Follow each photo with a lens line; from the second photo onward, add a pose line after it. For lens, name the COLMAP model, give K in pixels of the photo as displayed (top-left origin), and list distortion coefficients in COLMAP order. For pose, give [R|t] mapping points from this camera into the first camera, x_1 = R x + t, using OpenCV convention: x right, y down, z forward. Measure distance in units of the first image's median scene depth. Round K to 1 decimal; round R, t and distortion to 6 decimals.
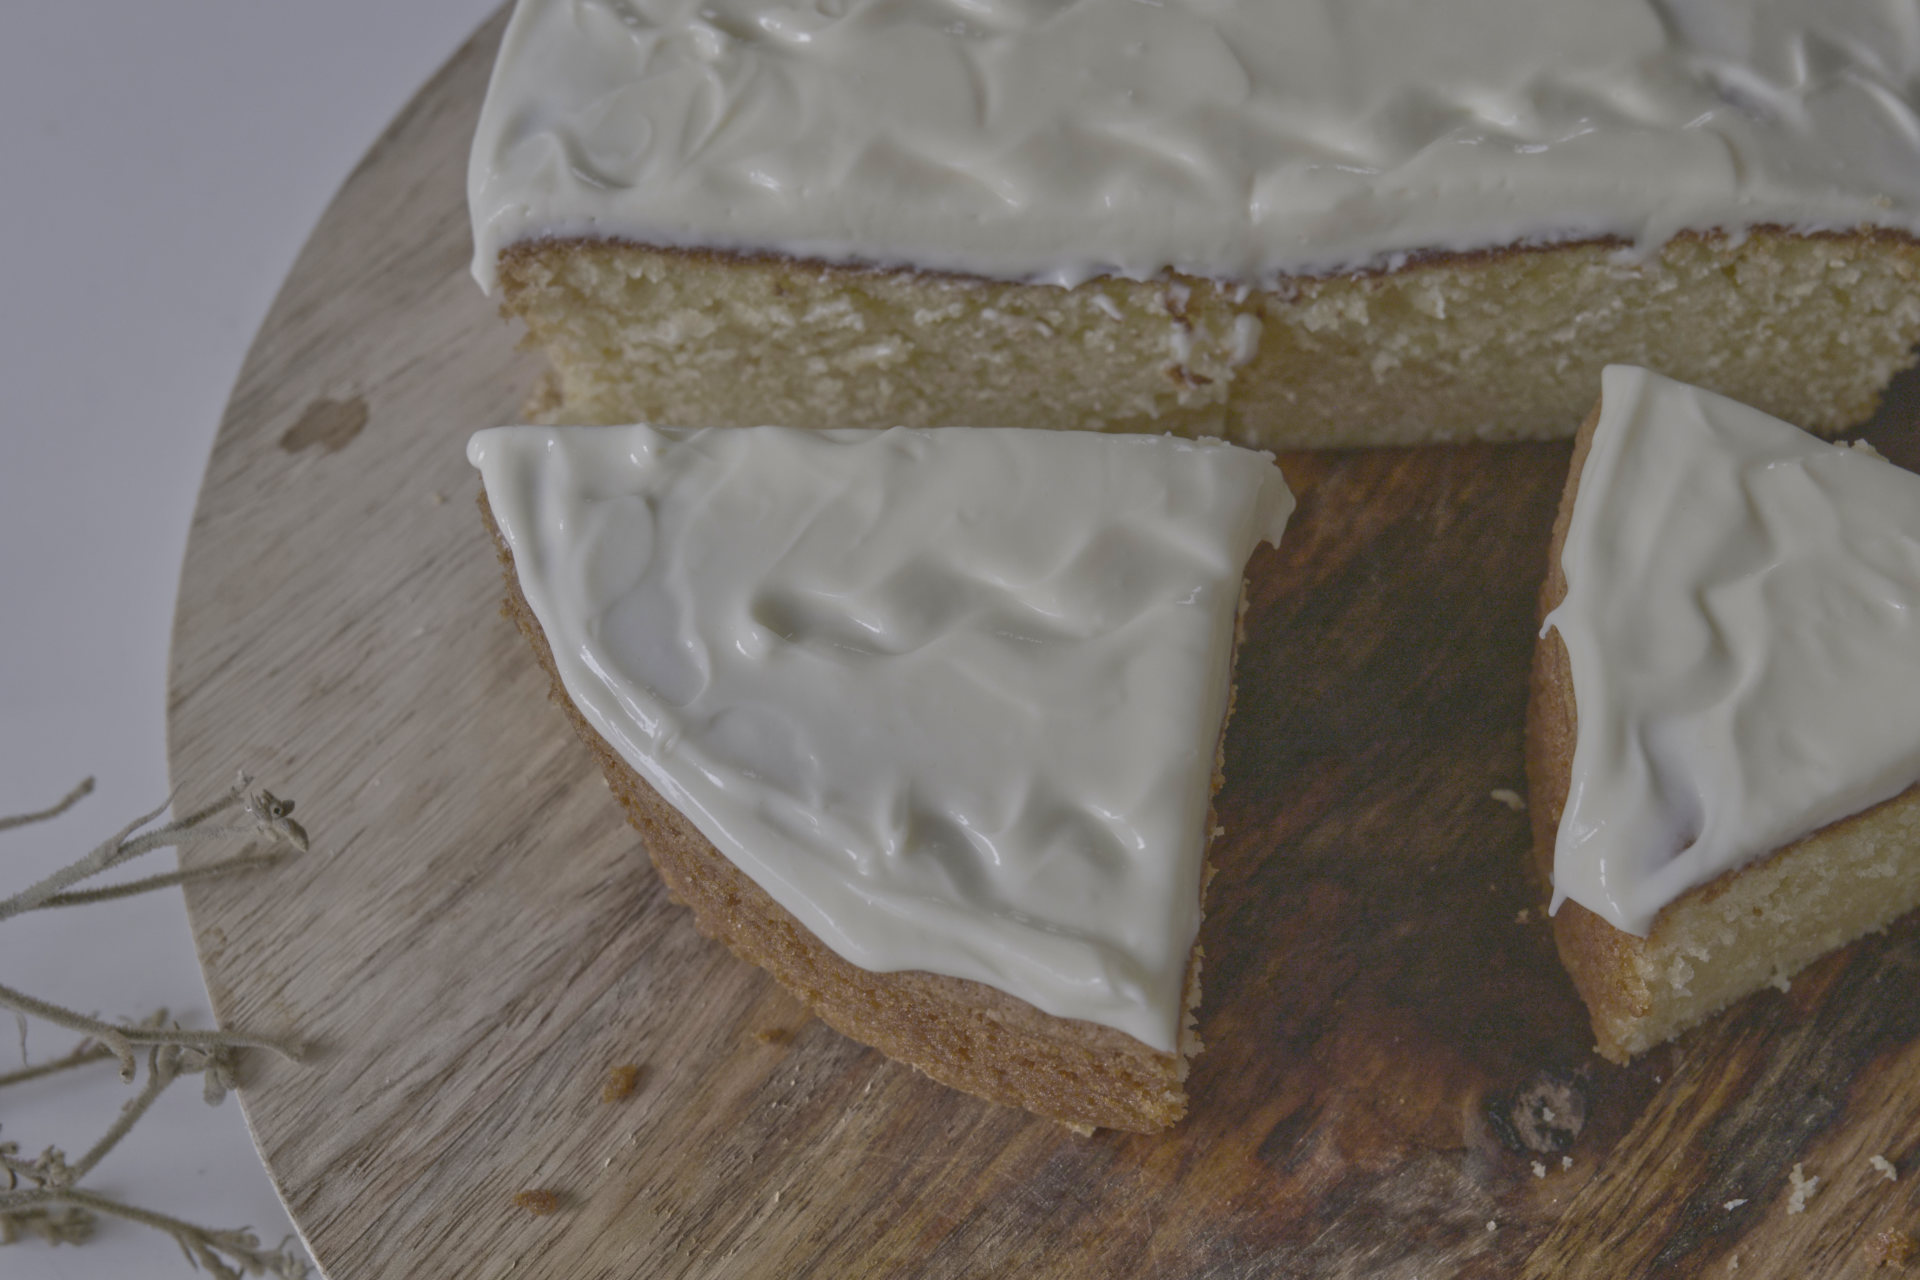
lens RADIAL K [[2938.3, 0, 952.4], [0, 2938.3, 635.5], [0, 0, 1]] dist [-0.031630, 0.000000]
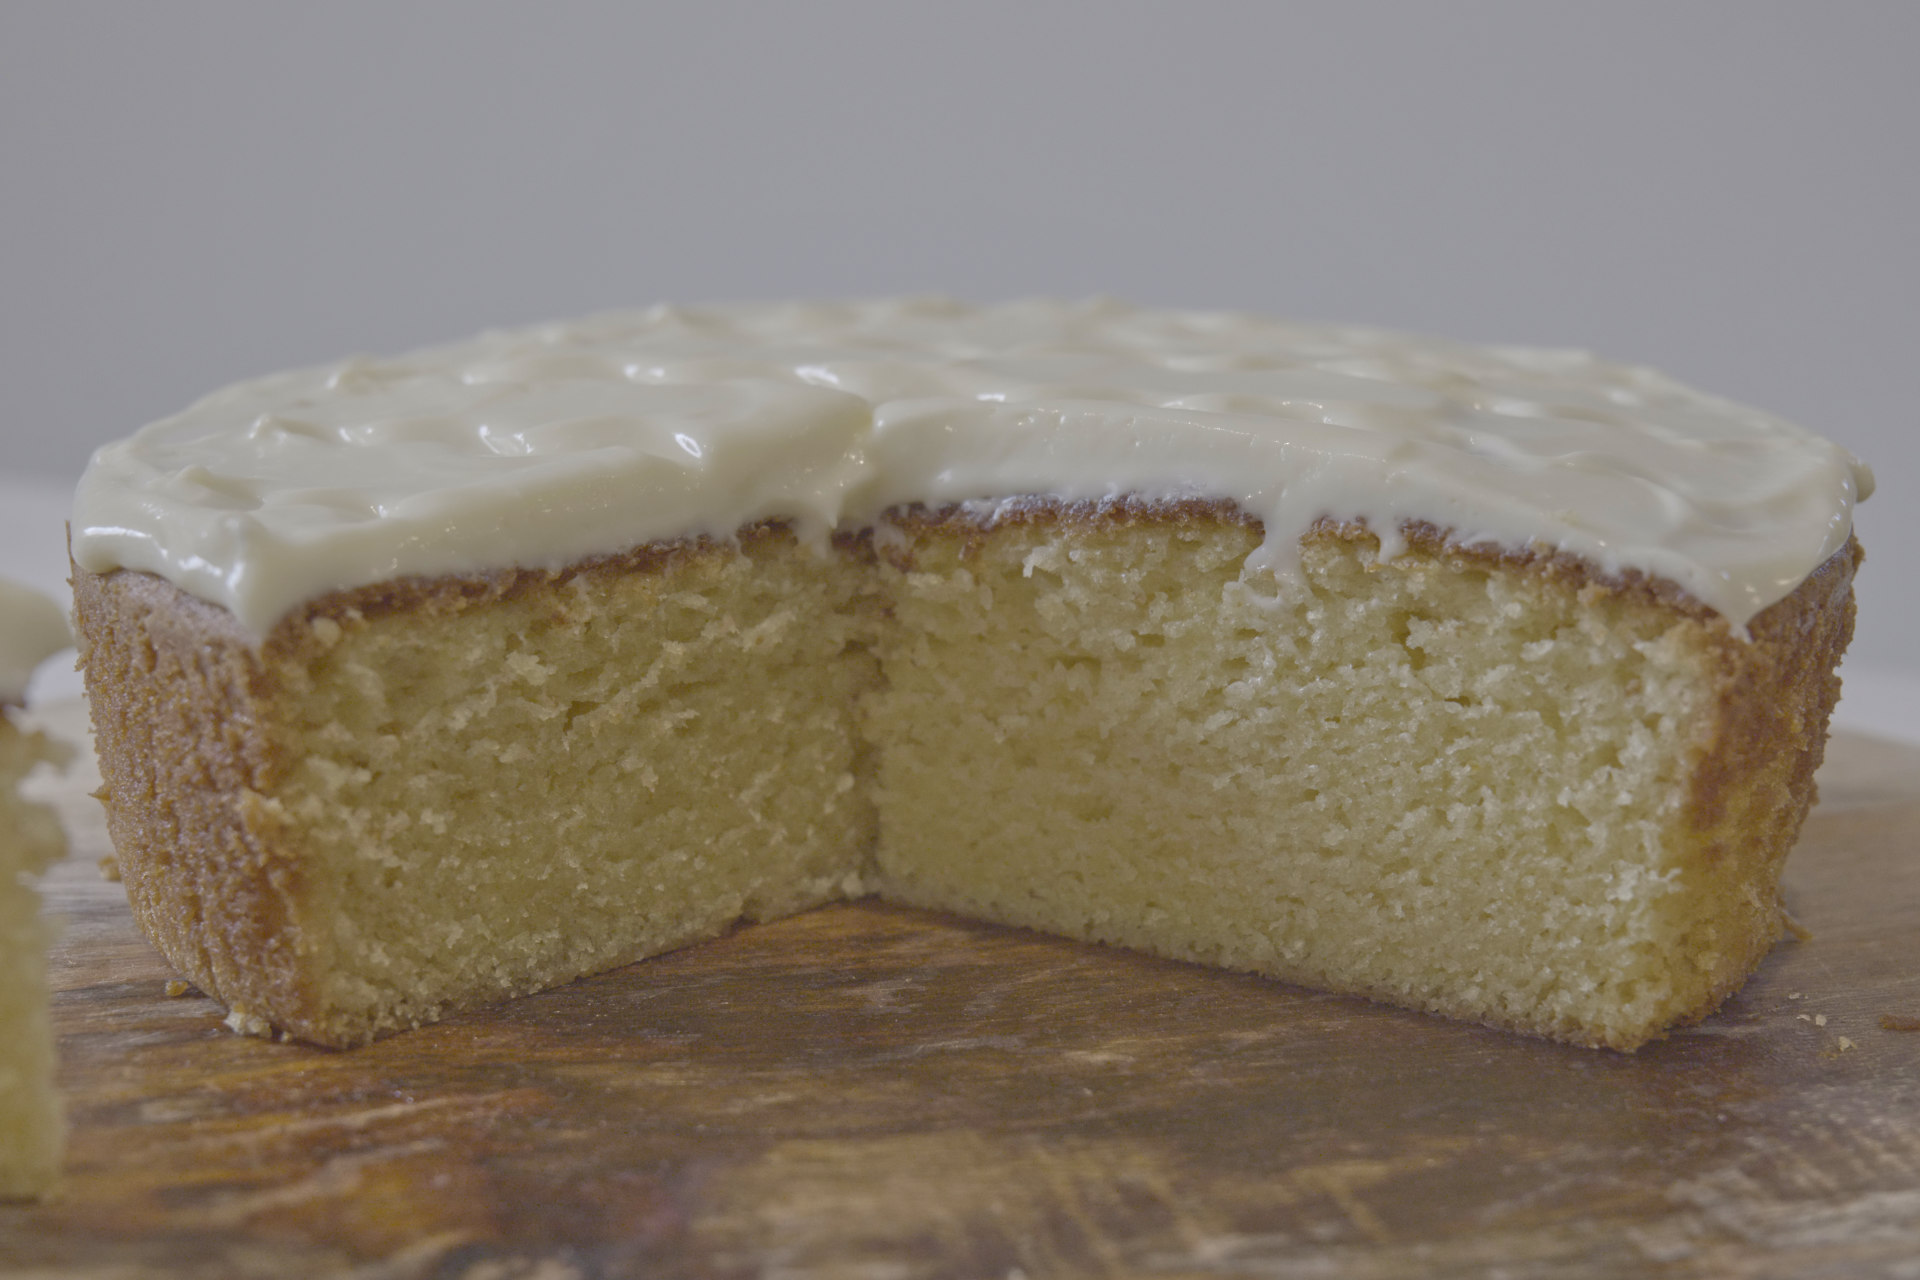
lens RADIAL K [[3231.2, 0, 949.2], [0, 3231.2, 635.5], [0, 0, 1]] dist [-0.045003, 0.000000]
pose [[0.829199, 0.142518, -0.540478, 0.640170], [-0.493480, 0.640764, -0.588132, 0.440459], [0.262500, 0.754394, 0.601651, 0.480292]]
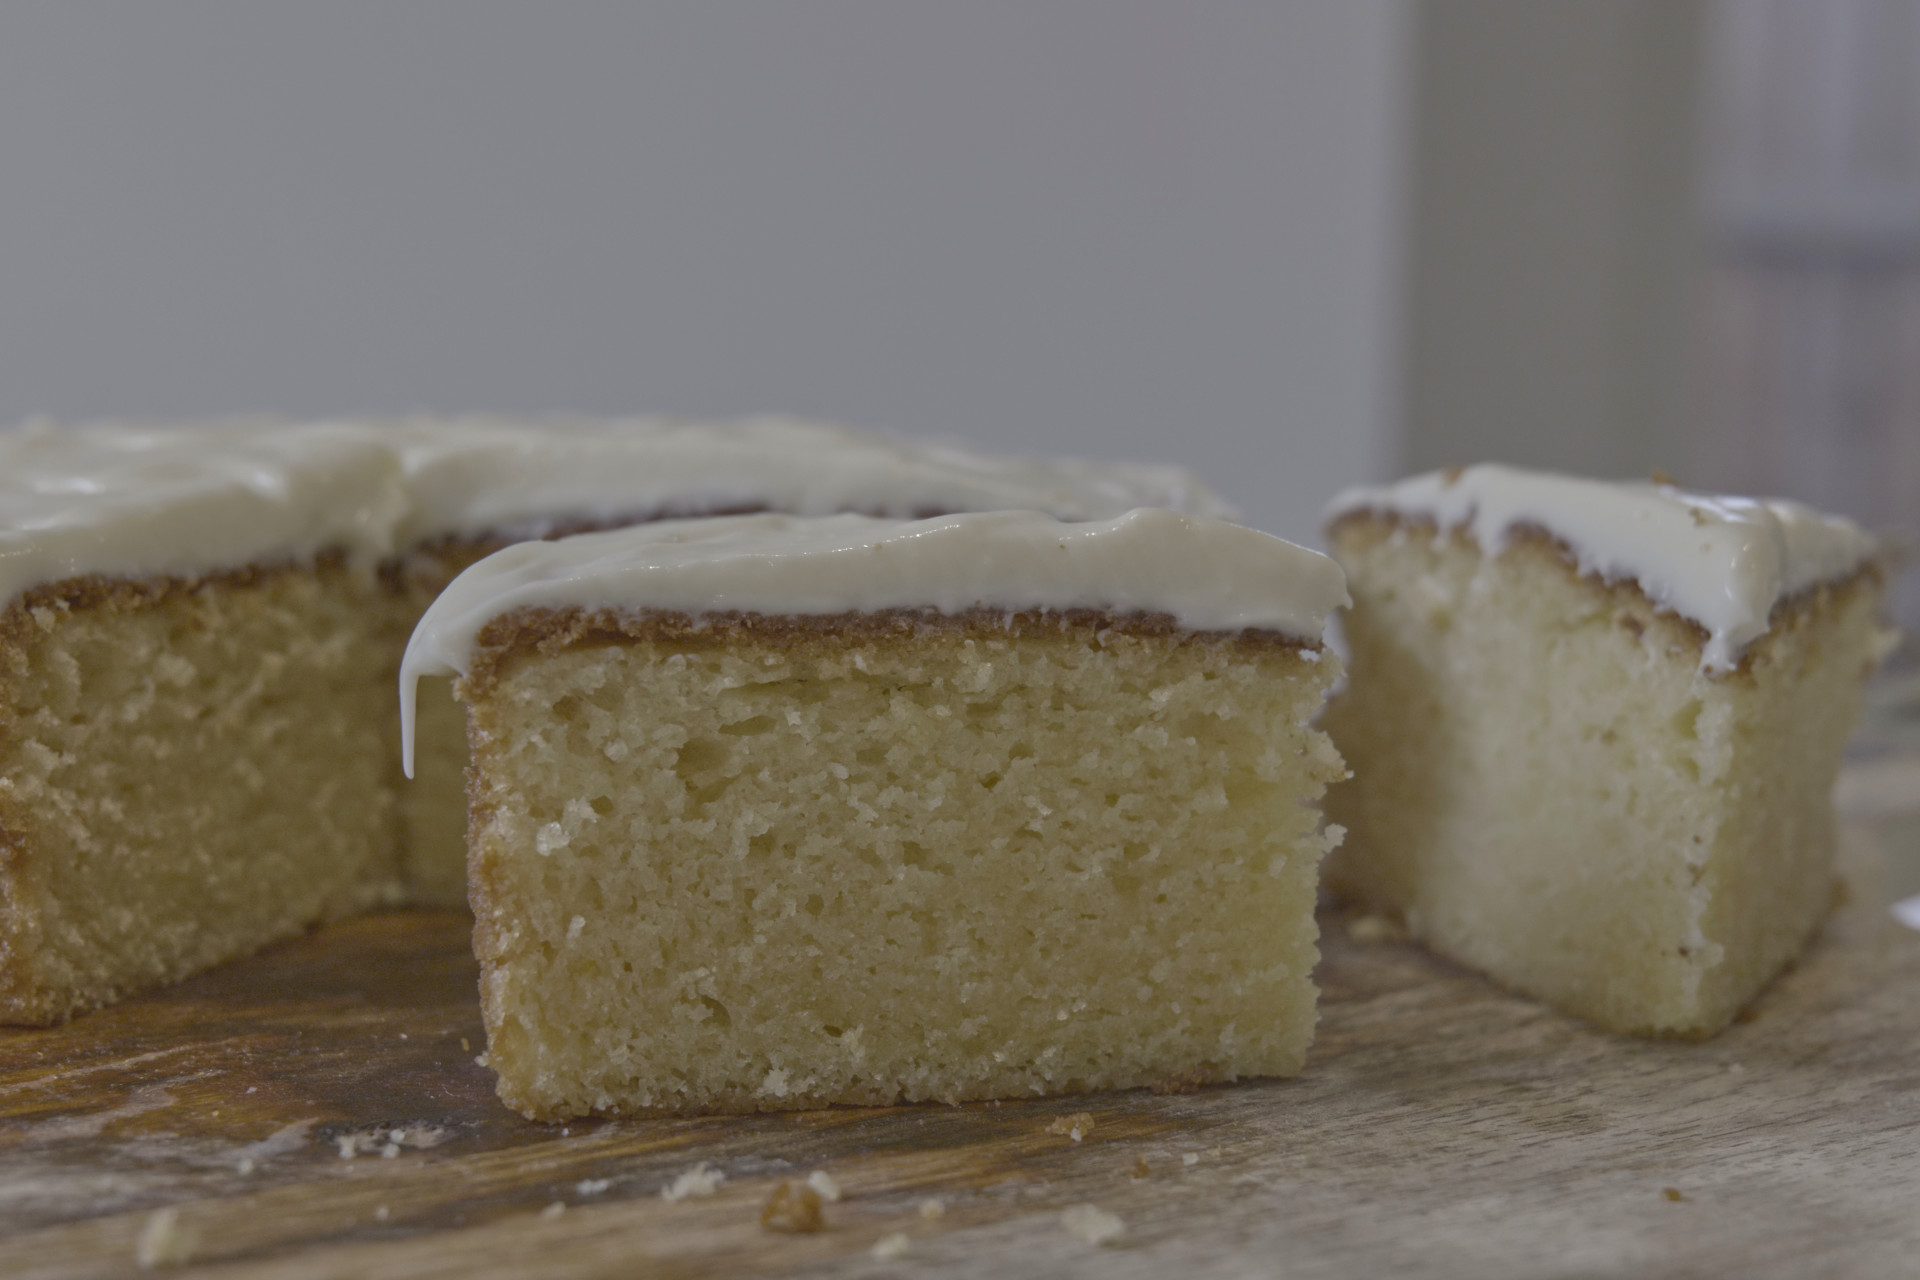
lens RADIAL K [[3231.2, 0, 958.9], [0, 3231.2, 644.1], [0, 0, 1]] dist [-0.045003, 0.000000]
pose [[0.984754, 0.042510, -0.168679, 0.461027], [-0.161163, 0.587905, -0.792713, 0.689558], [0.065469, 0.807812, 0.585793, 0.441141]]
